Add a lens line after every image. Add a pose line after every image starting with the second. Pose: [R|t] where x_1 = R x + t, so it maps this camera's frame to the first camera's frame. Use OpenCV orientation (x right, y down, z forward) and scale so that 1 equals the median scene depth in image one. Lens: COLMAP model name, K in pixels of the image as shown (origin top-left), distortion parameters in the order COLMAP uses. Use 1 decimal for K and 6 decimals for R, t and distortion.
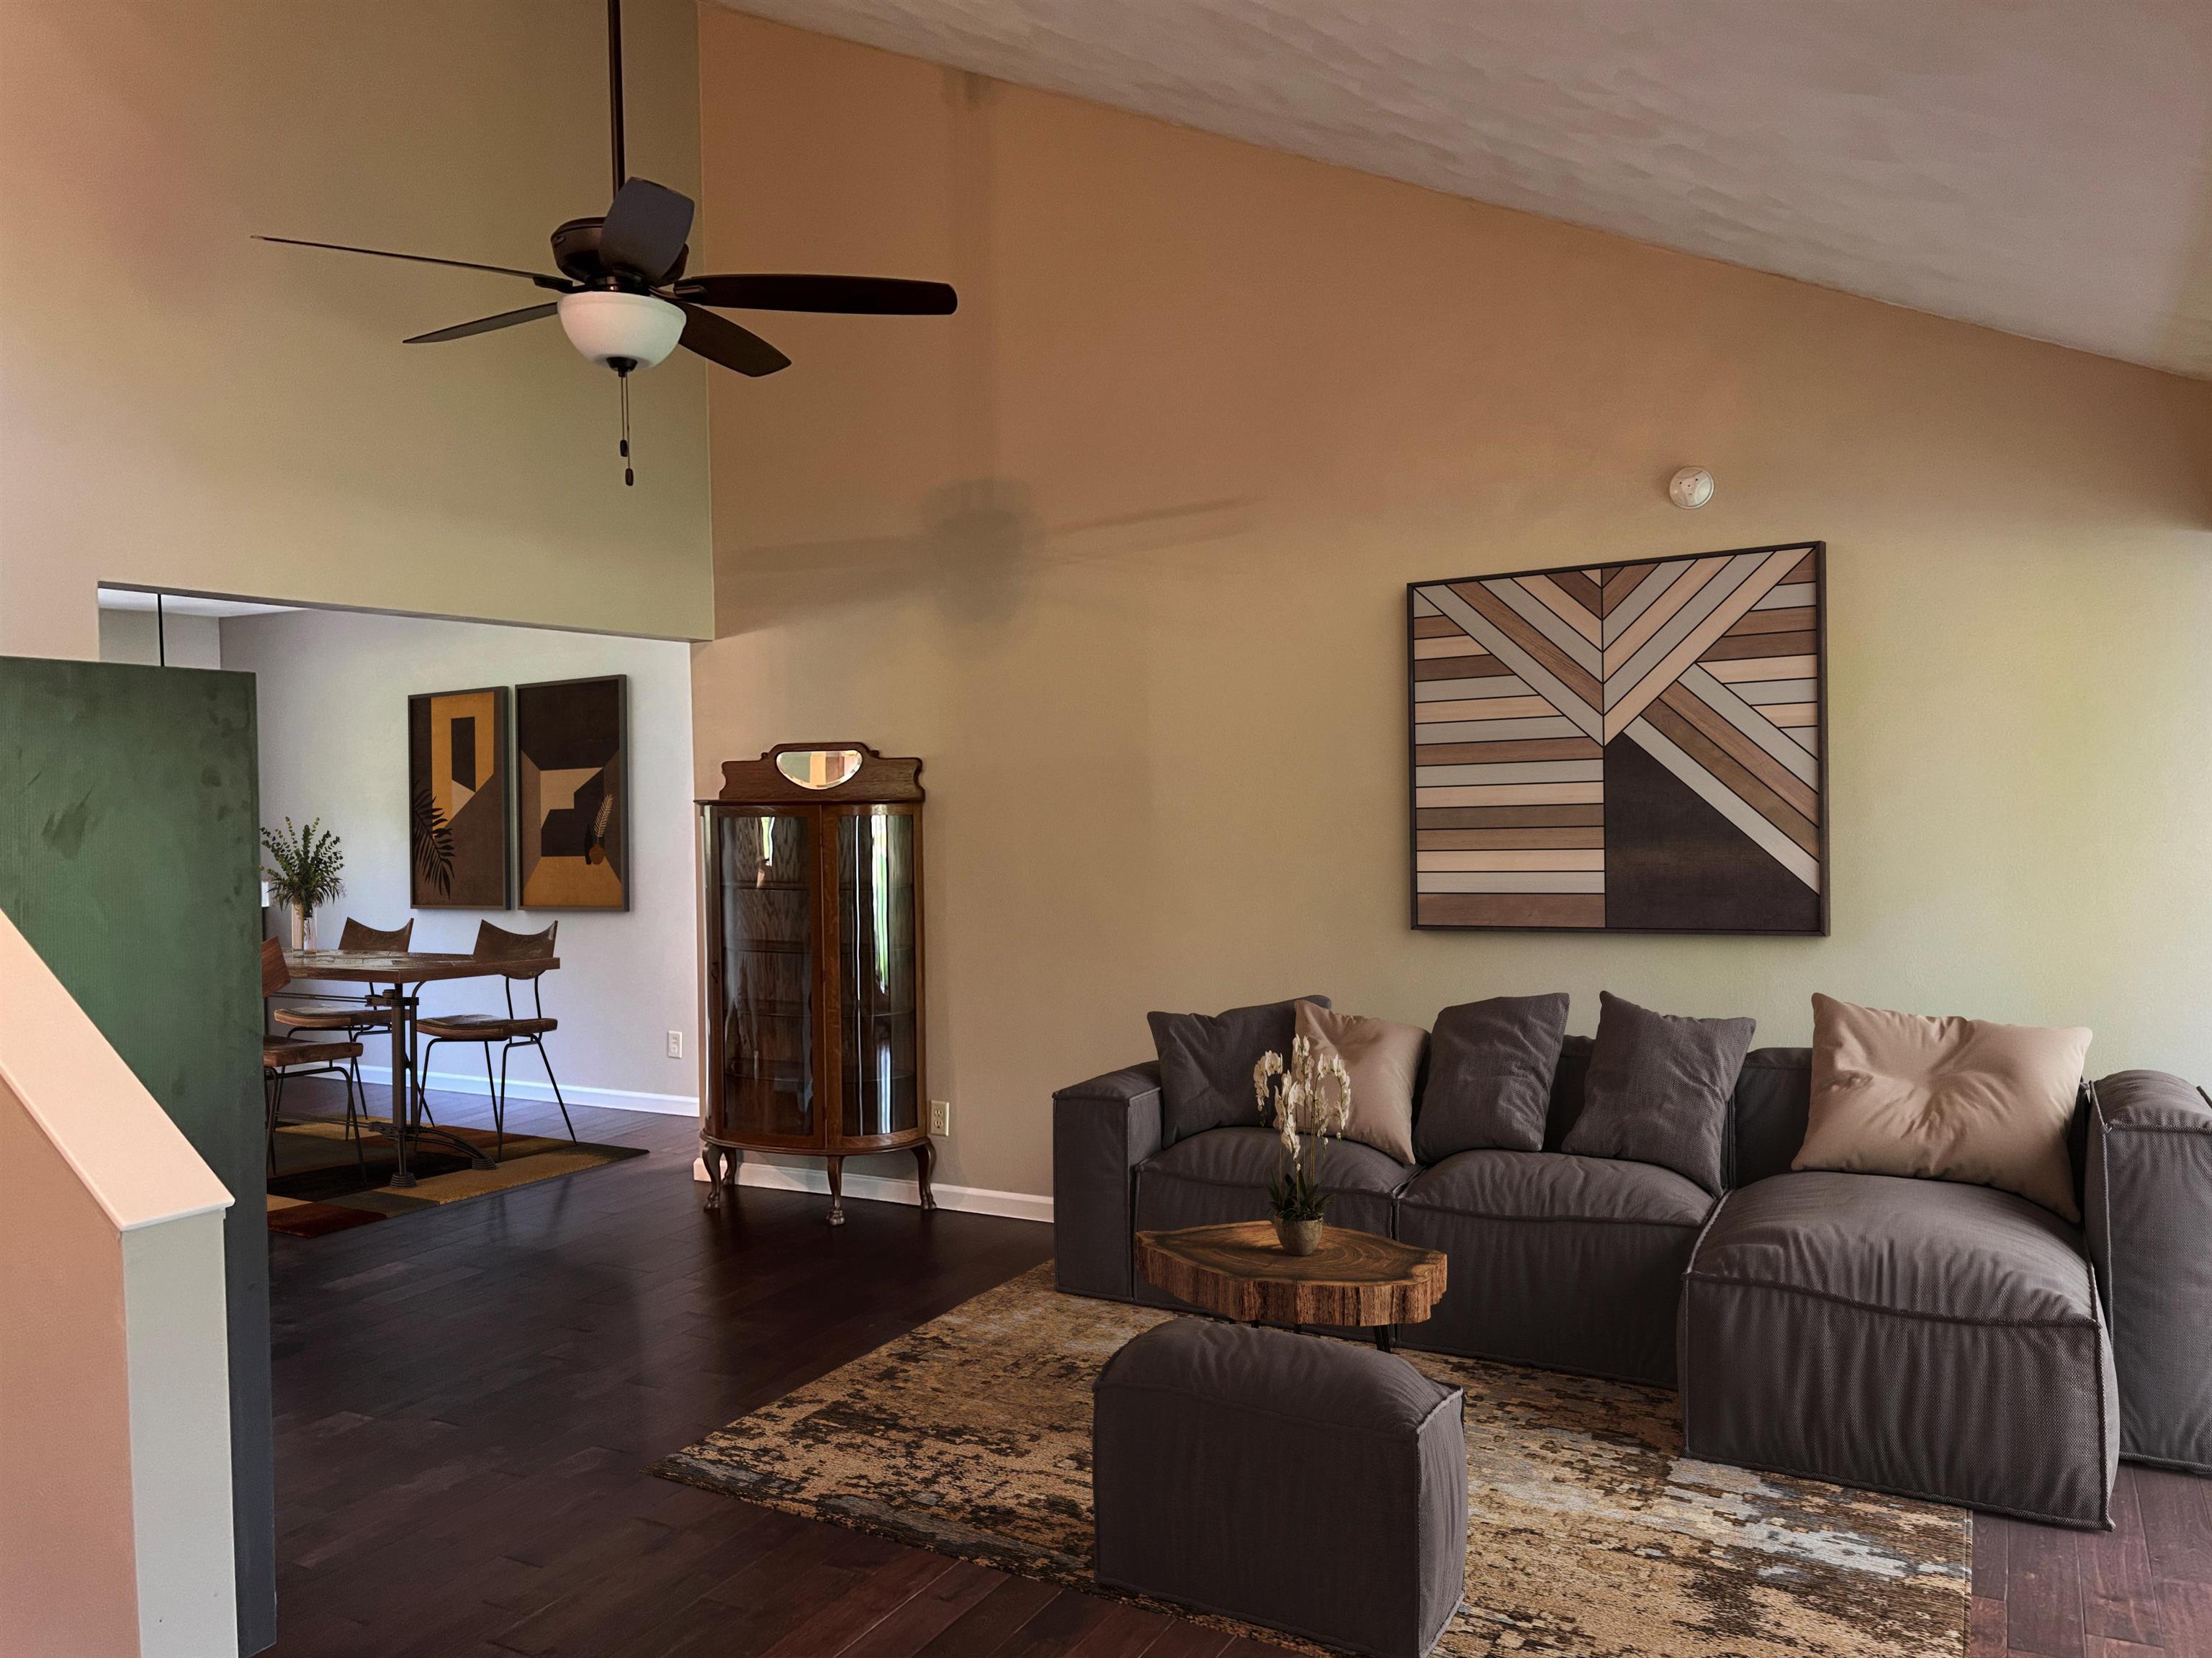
lens RADIAL K [[1678.6, 0, 1103.4], [0, 1678.6, 840.2], [0, 0, 1]] dist [0.074770, -0.069771]
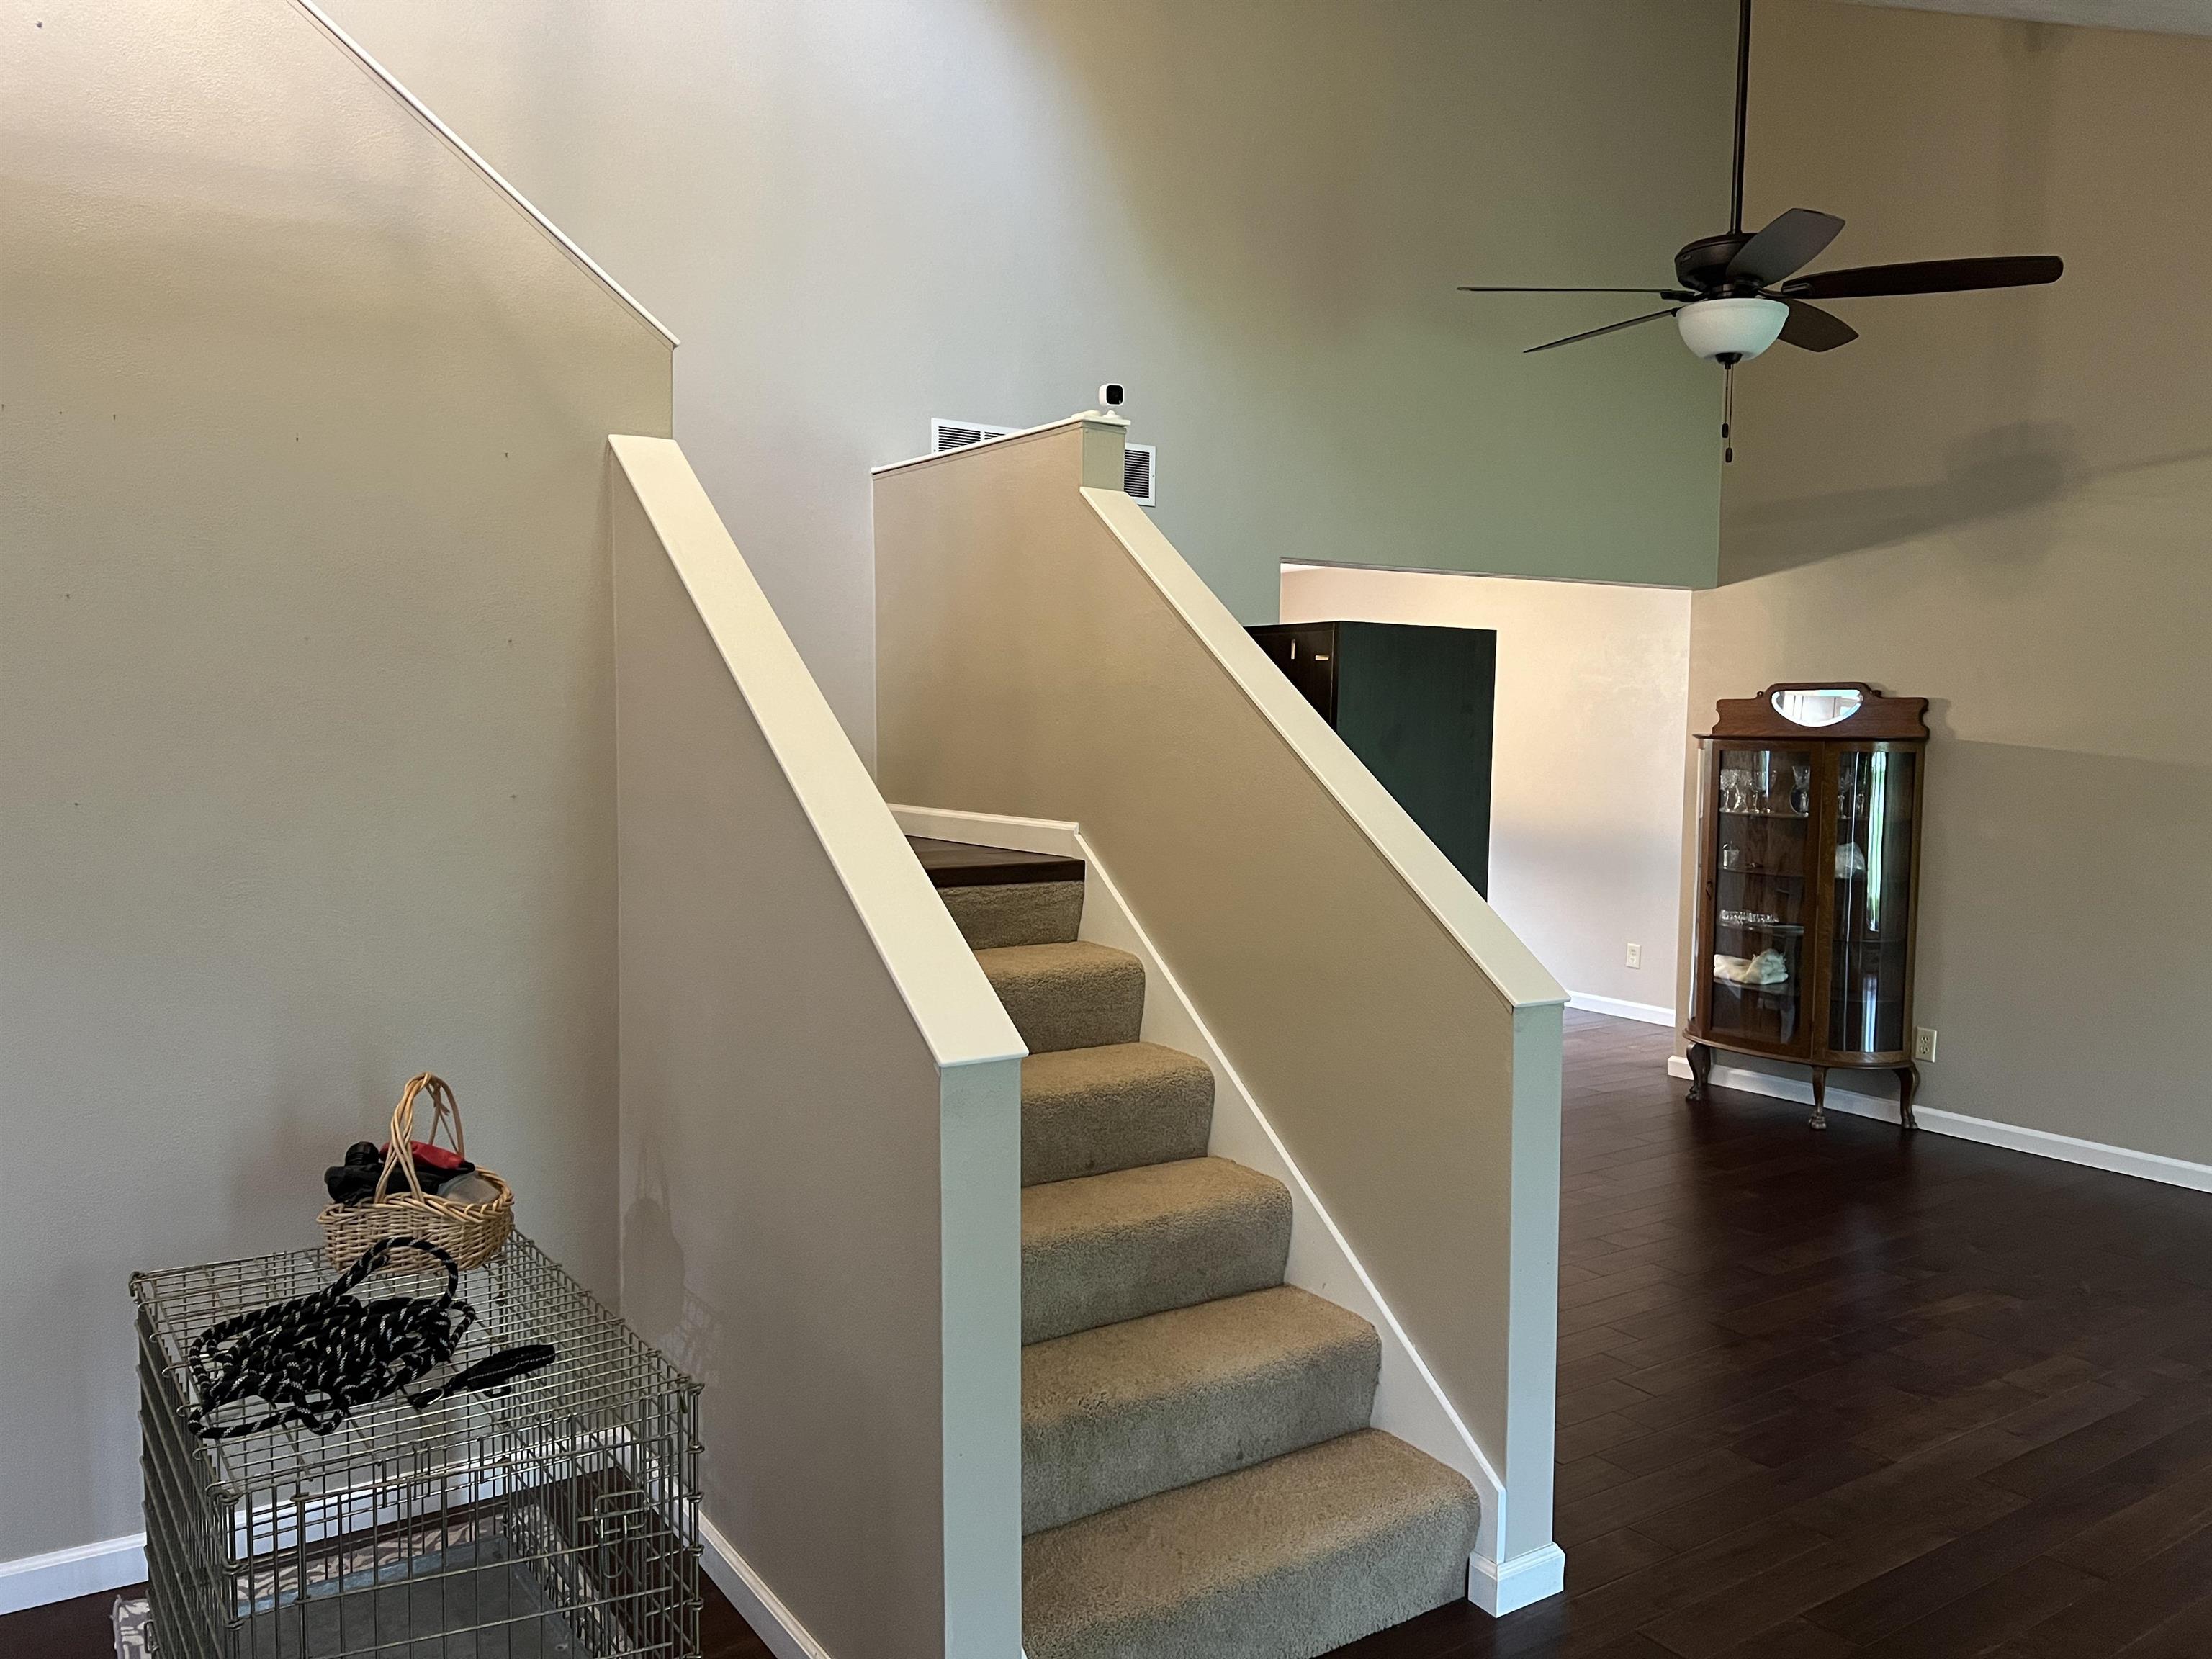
lens RADIAL K [[1678.7, 0, 1103.4], [0, 1678.7, 840.7], [0, 0, 1]] dist [0.074770, -0.069771]
pose [[0.890007, 0.055933, -0.452504, -0.080967], [-0.038815, 0.998139, 0.047034, 0.009136], [0.454292, -0.024296, 0.890521, -0.171676]]
